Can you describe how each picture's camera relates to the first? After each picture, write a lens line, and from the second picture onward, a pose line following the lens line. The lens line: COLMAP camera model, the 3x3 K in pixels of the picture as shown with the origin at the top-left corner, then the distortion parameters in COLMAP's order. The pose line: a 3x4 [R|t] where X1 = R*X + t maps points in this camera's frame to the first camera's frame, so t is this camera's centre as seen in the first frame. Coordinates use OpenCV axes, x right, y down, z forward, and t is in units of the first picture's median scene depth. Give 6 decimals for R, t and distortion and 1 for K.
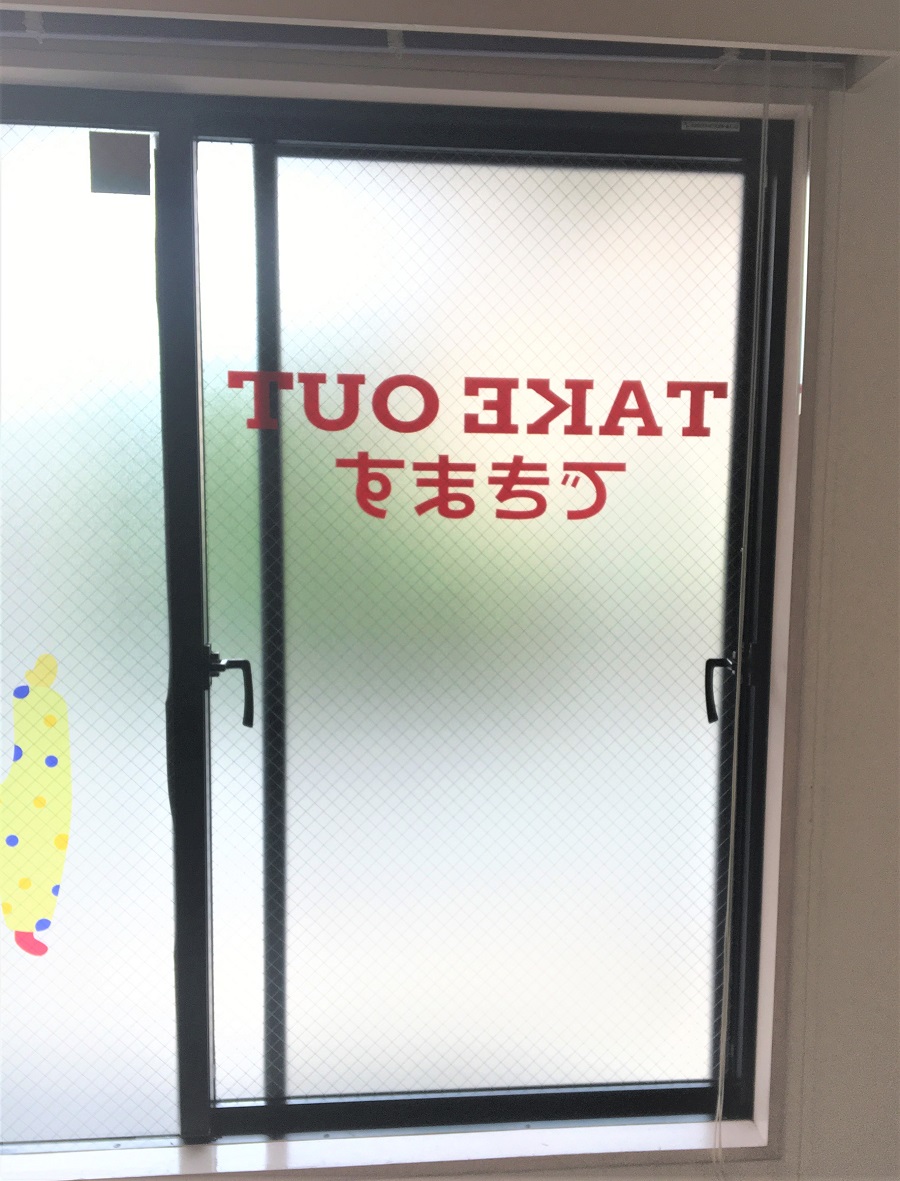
lens RADIAL K [[1089.0, 0, 450.8], [0, 1089.0, 601.8], [0, 0, 1]] dist [0.052505, 0.000000]
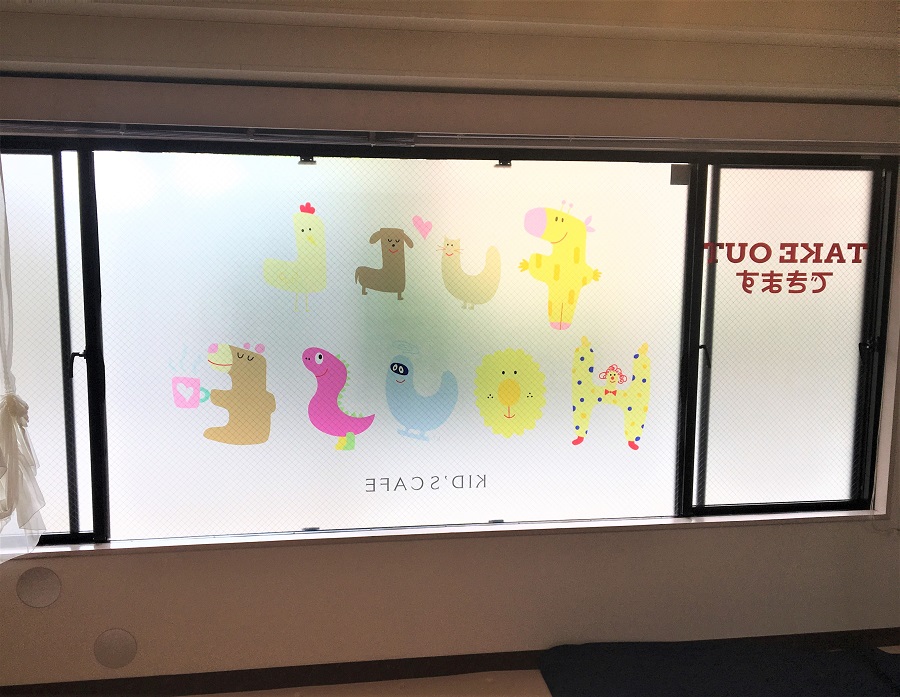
lens RADIAL K [[829.9, 0, 447.2], [0, 829.9, 352.4], [0, 0, 1]] dist [0.052505, 0.000000]
pose [[0.996746, -0.016337, 0.078936, -1.010284], [0.015889, 0.999854, 0.006308, 0.048746], [-0.079028, -0.005033, 0.996860, -1.079513]]
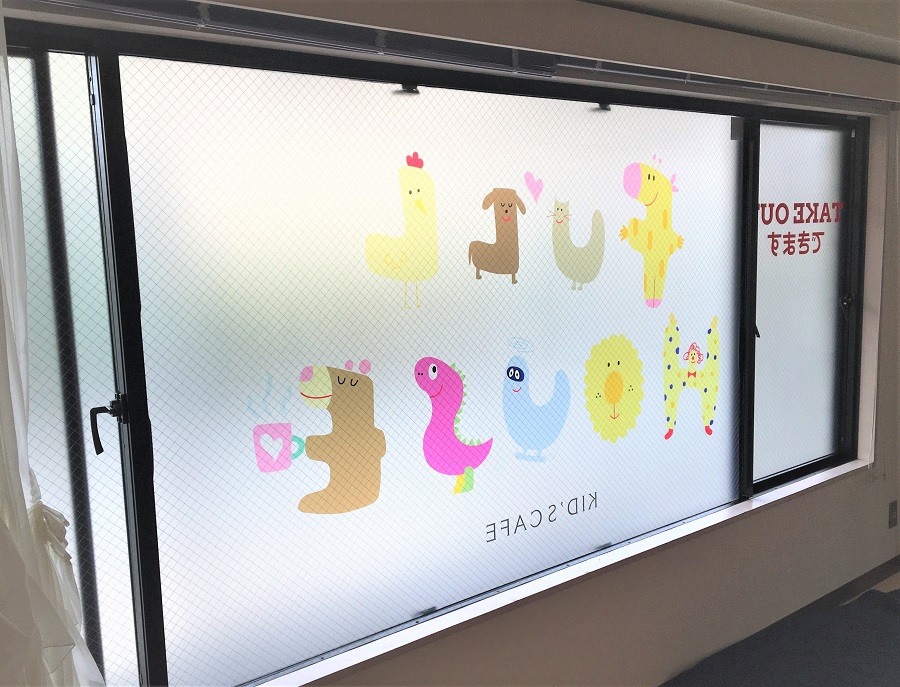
lens RADIAL K [[829.9, 0, 448.4], [0, 829.9, 348.3], [0, 0, 1]] dist [0.052505, 0.000000]
pose [[0.838192, -0.113557, 0.533423, -1.869705], [0.110253, 0.993170, 0.038183, -0.018808], [-0.534115, 0.026806, 0.844987, -0.309828]]
